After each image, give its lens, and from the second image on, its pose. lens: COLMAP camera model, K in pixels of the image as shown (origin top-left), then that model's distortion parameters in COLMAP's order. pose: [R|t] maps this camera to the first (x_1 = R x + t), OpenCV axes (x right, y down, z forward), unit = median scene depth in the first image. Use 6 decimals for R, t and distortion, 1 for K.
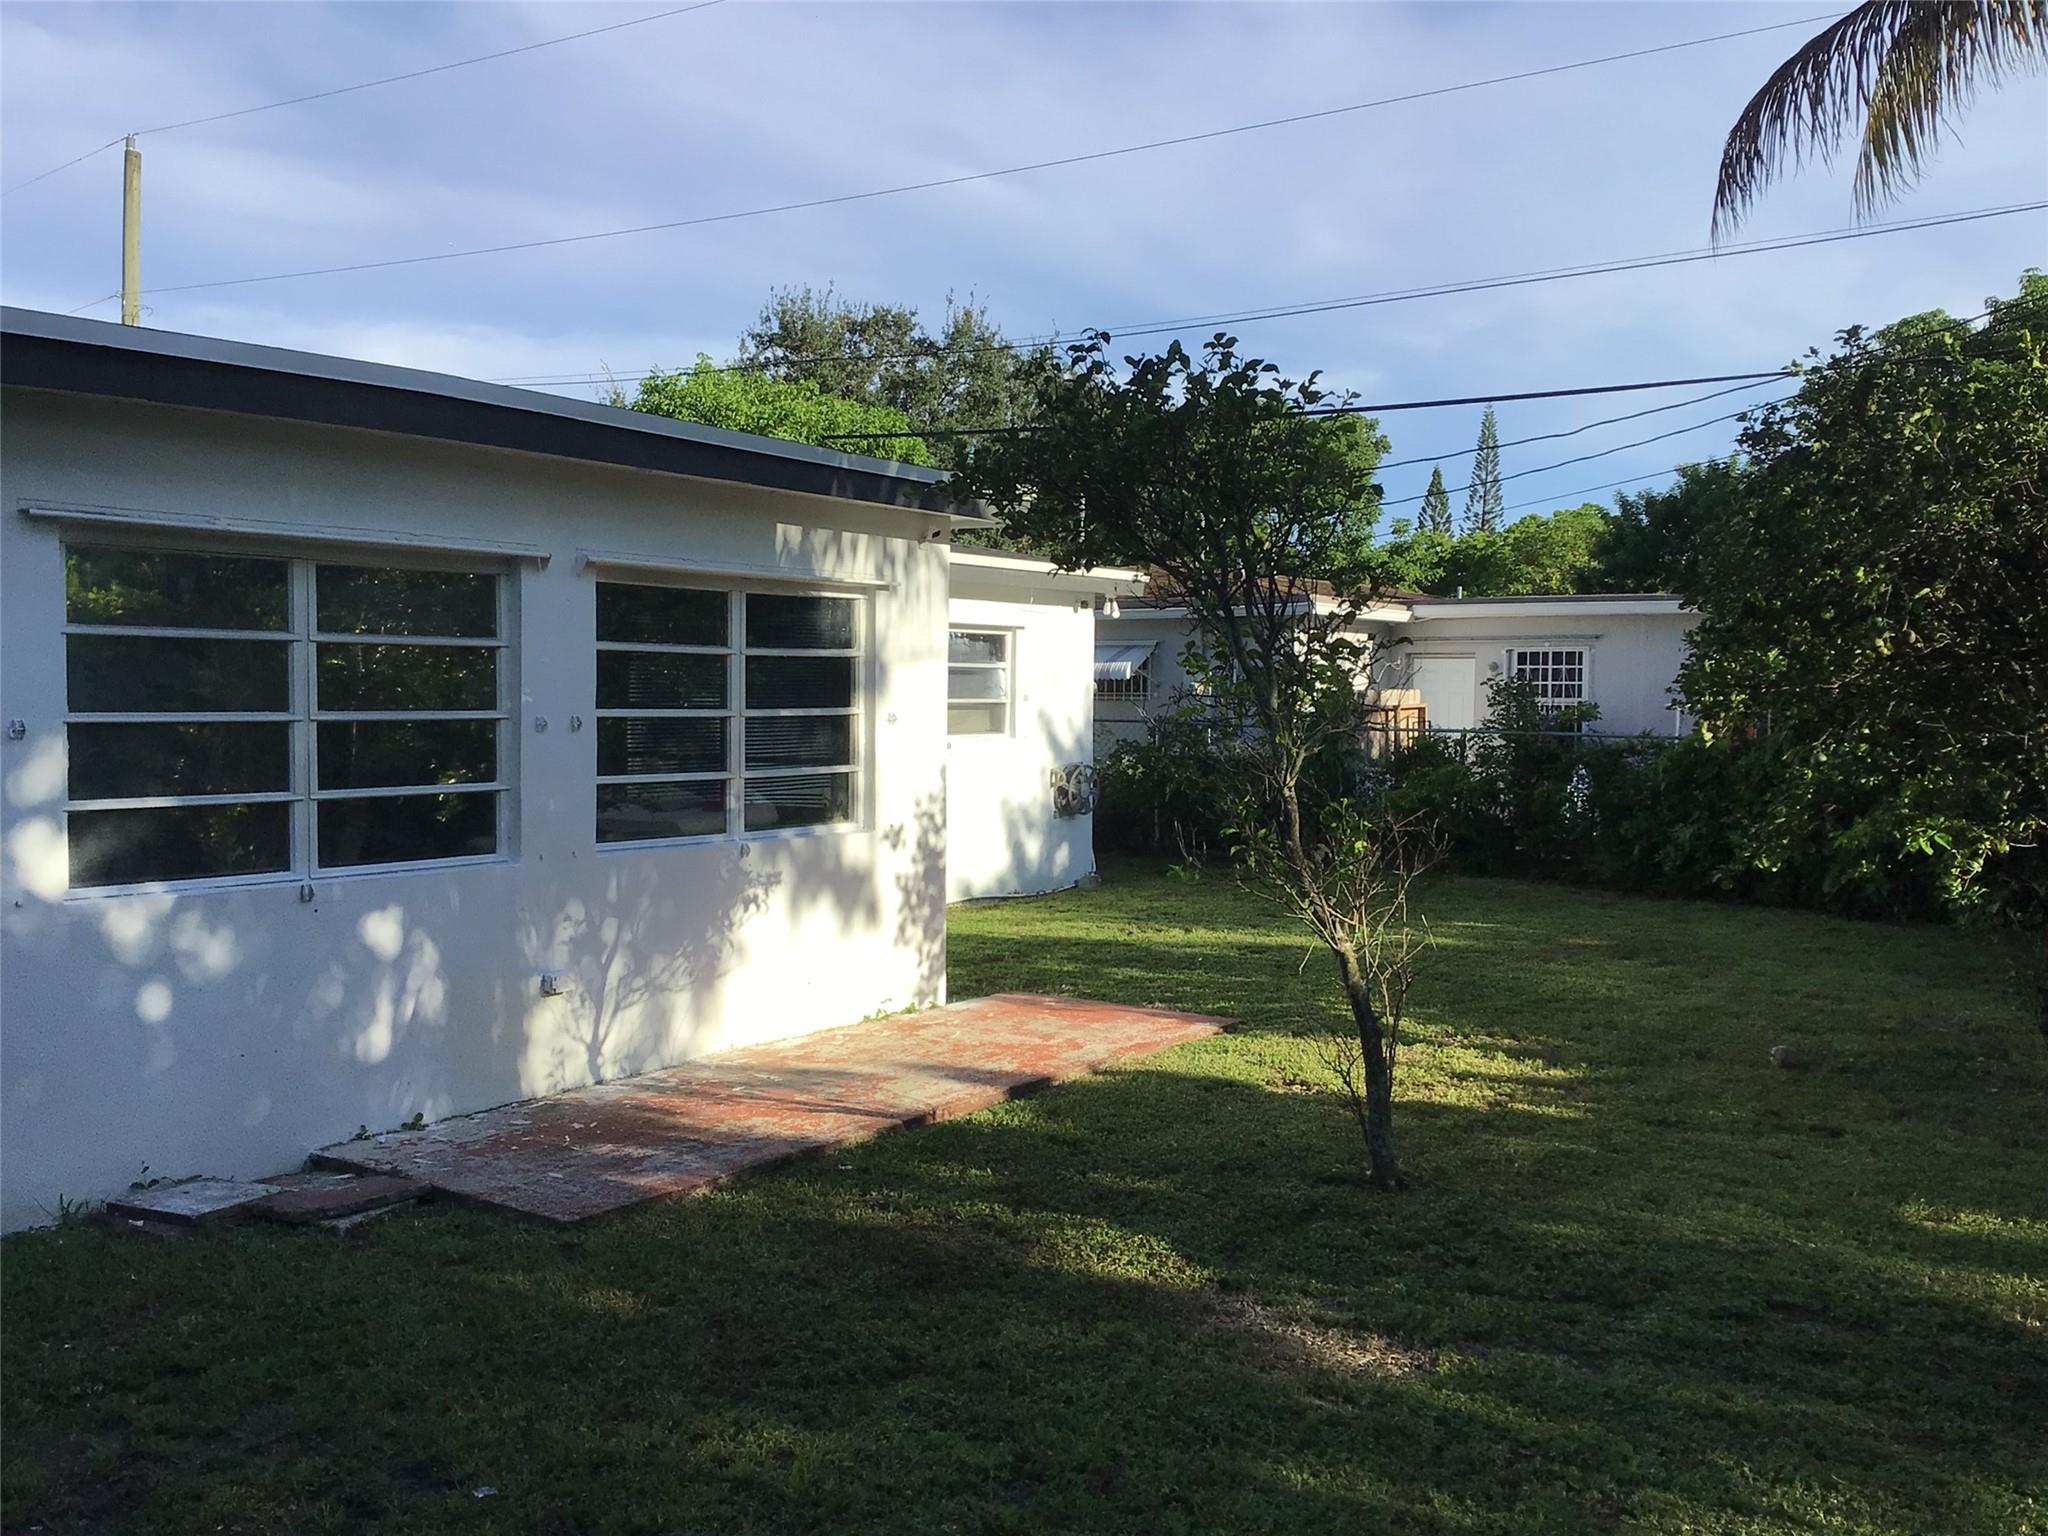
lens RADIAL K [[1824.6, 0, 1055.0], [0, 1824.6, 775.3], [0, 0, 1]] dist [0.003637, -0.002277]
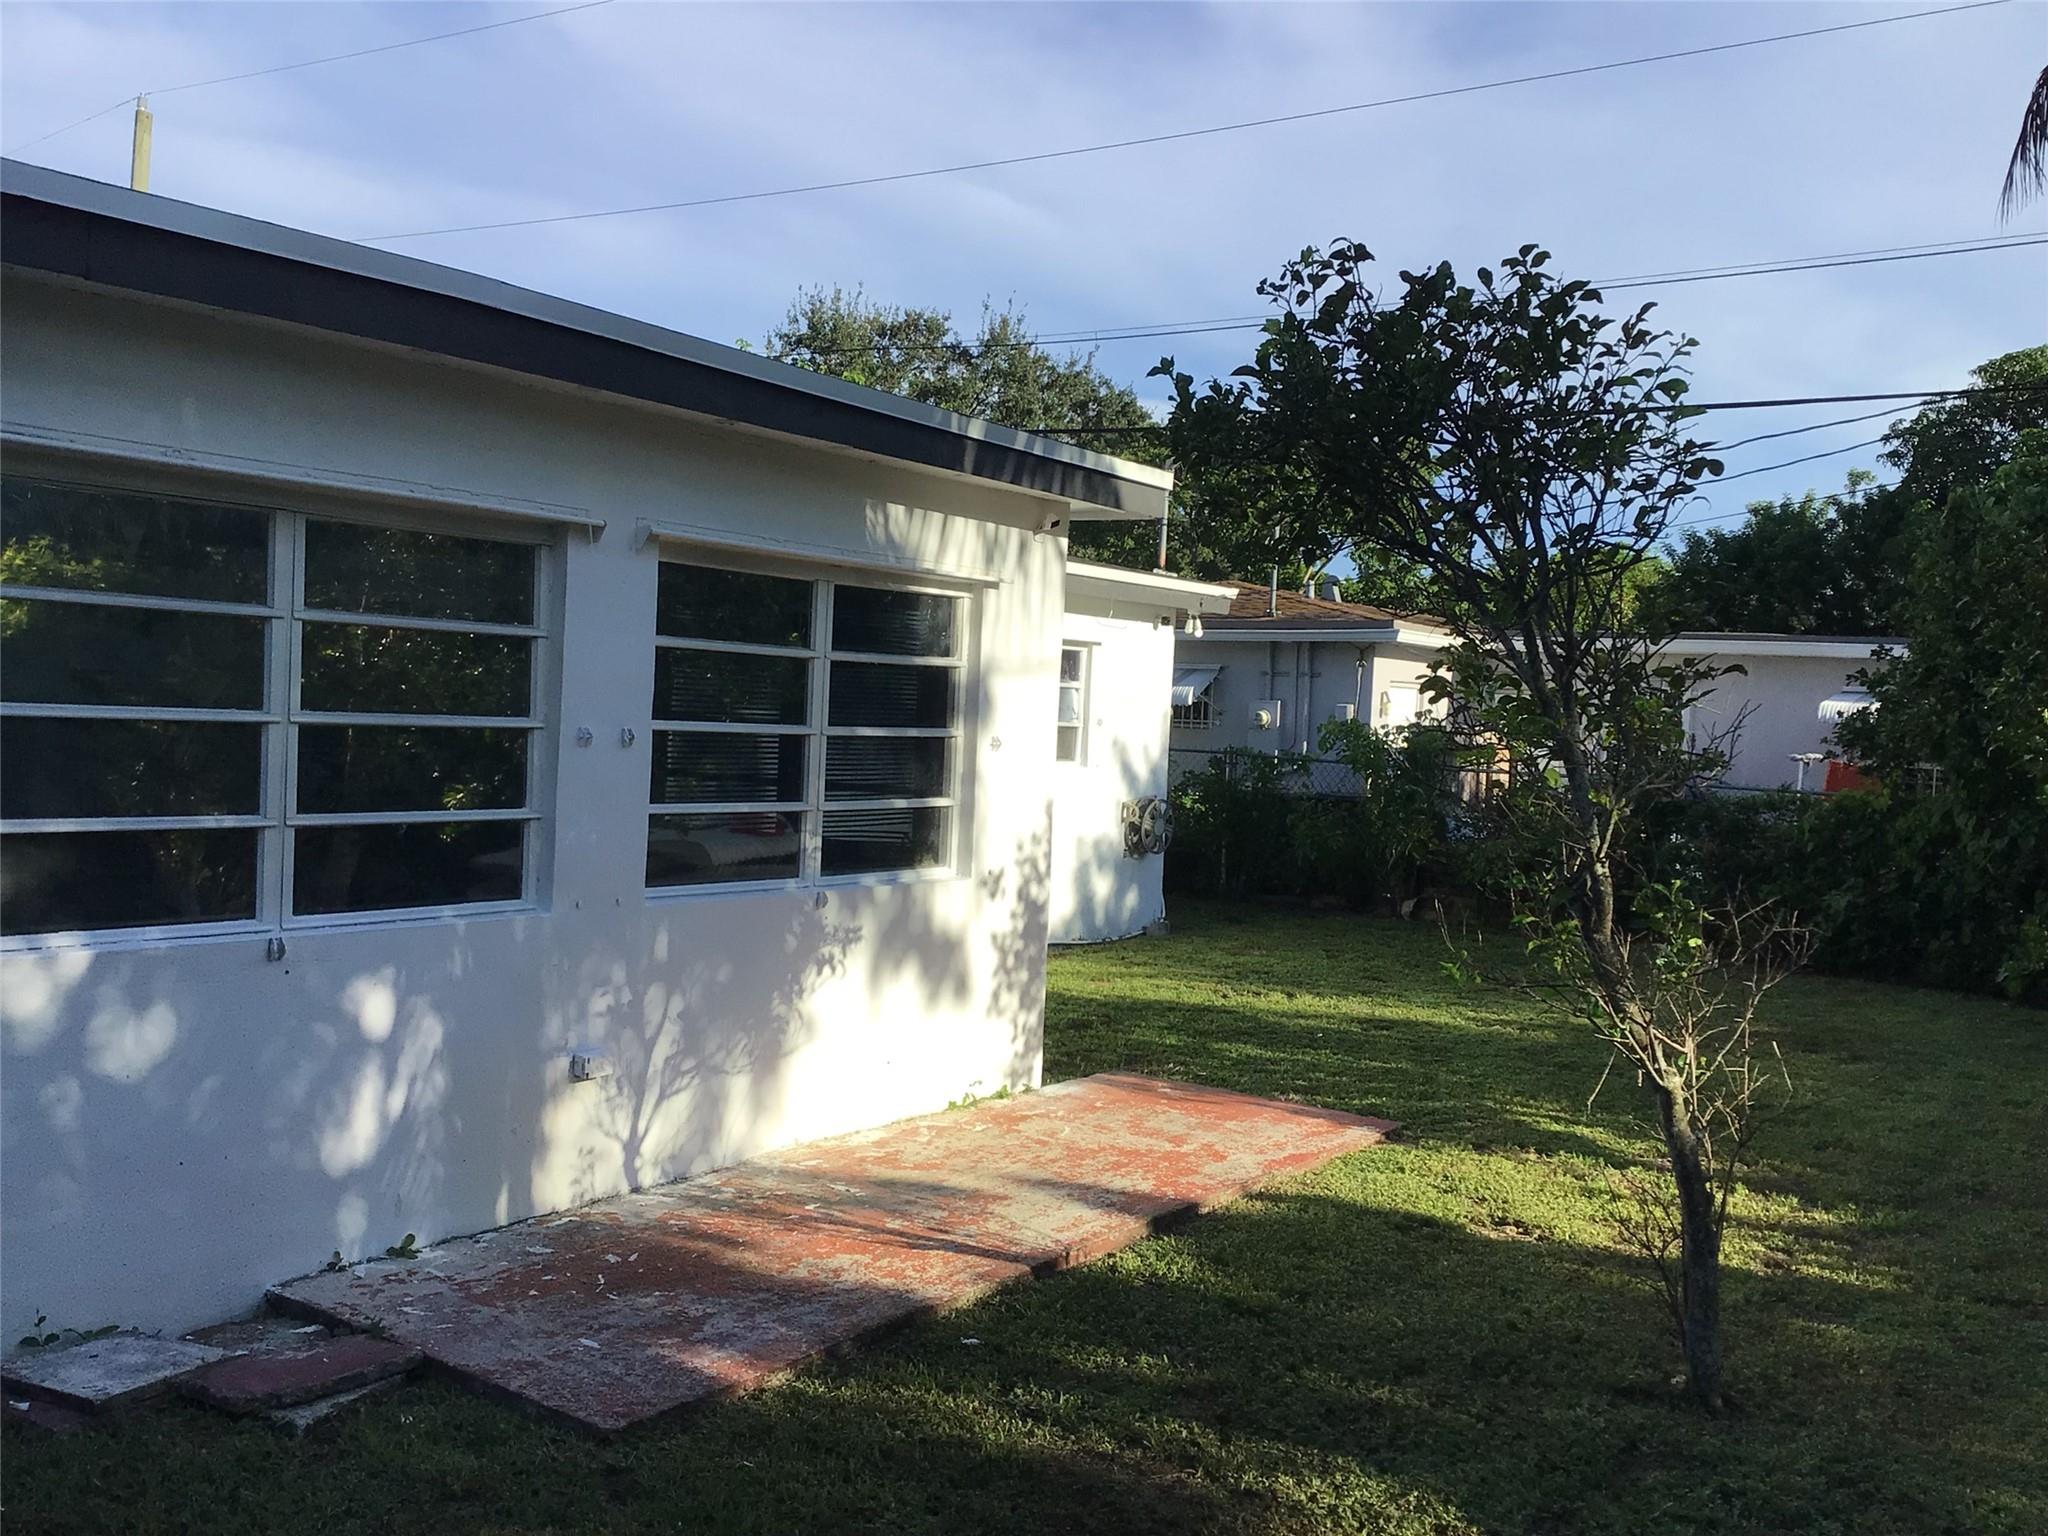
lens RADIAL K [[1823.7, 0, 1024.8], [0, 1823.7, 774.9], [0, 0, 1]] dist [0.035273, -0.098386]
pose [[0.999220, 0.036830, -0.014226, -0.074704], [-0.037002, 0.999243, -0.012000, -0.008586], [0.013773, 0.012517, 0.999827, 0.201179]]
